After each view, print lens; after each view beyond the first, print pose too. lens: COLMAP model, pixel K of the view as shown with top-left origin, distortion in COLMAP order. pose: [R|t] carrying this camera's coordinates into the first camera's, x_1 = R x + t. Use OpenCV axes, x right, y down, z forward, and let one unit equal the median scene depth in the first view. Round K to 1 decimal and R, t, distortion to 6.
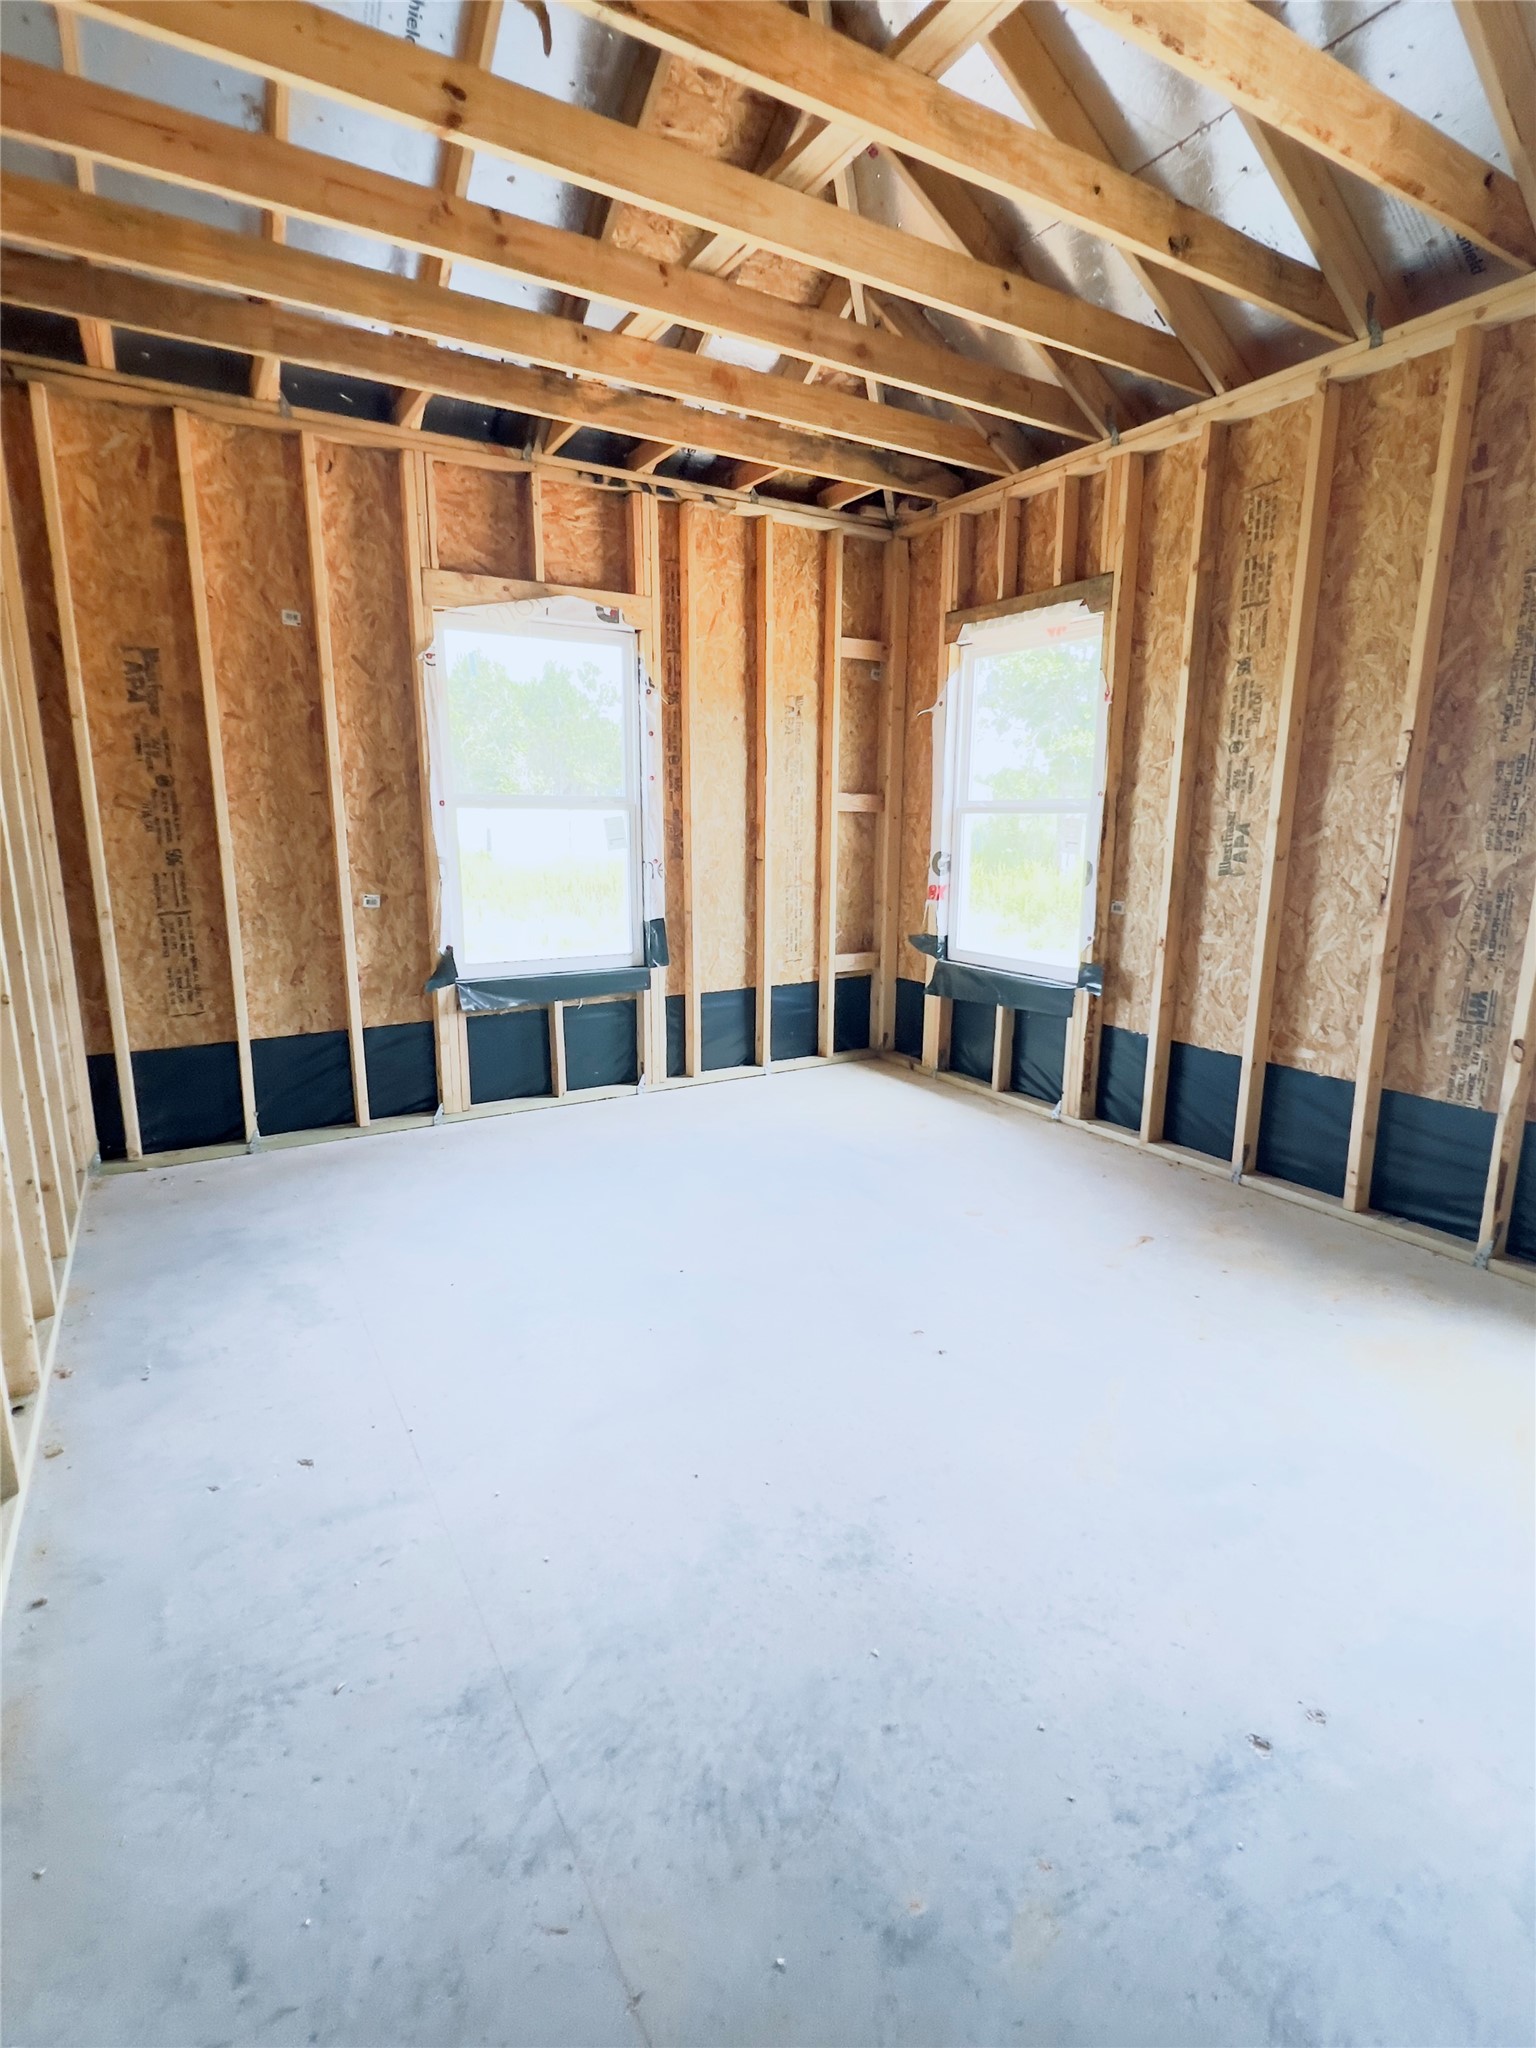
lens RADIAL K [[985.9, 0, 766.7], [0, 985.9, 1024.9], [0, 0, 1]] dist [-0.007464, 0.002711]
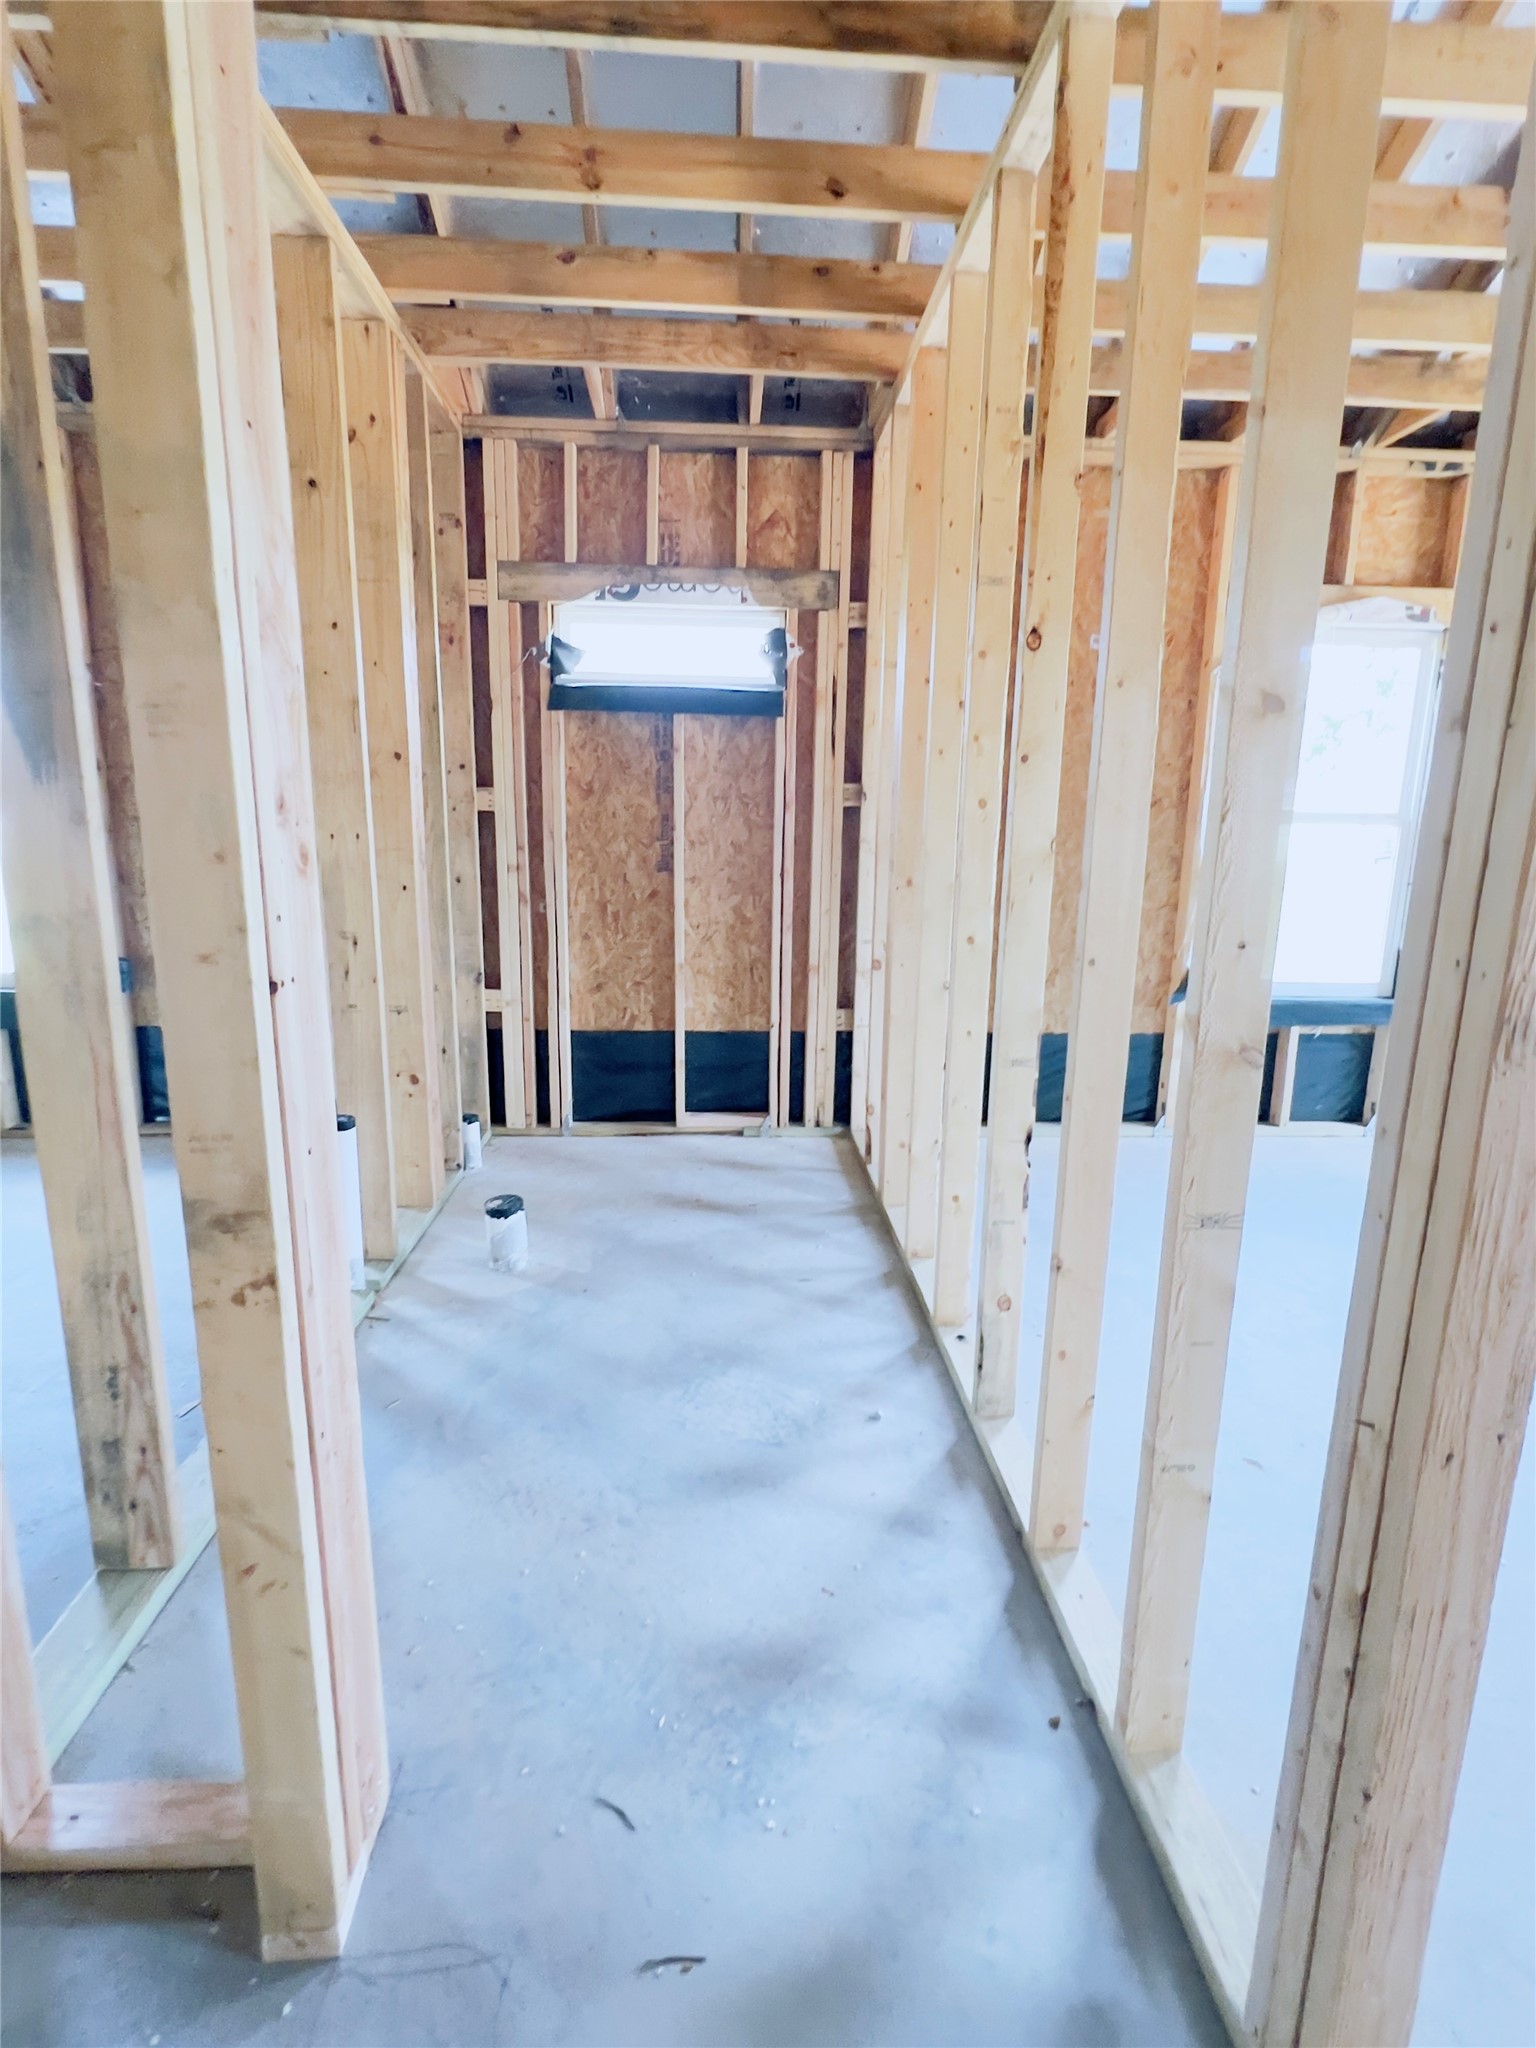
lens RADIAL K [[1032.6, 0, 770.1], [0, 1032.6, 1041.9], [0, 0, 1]] dist [0.007898, 0.002065]
pose [[0.882169, 0.112266, -0.457355, -0.211966], [-0.114021, 0.993192, 0.023867, 0.025596], [0.456921, 0.031094, 0.888964, -0.127051]]
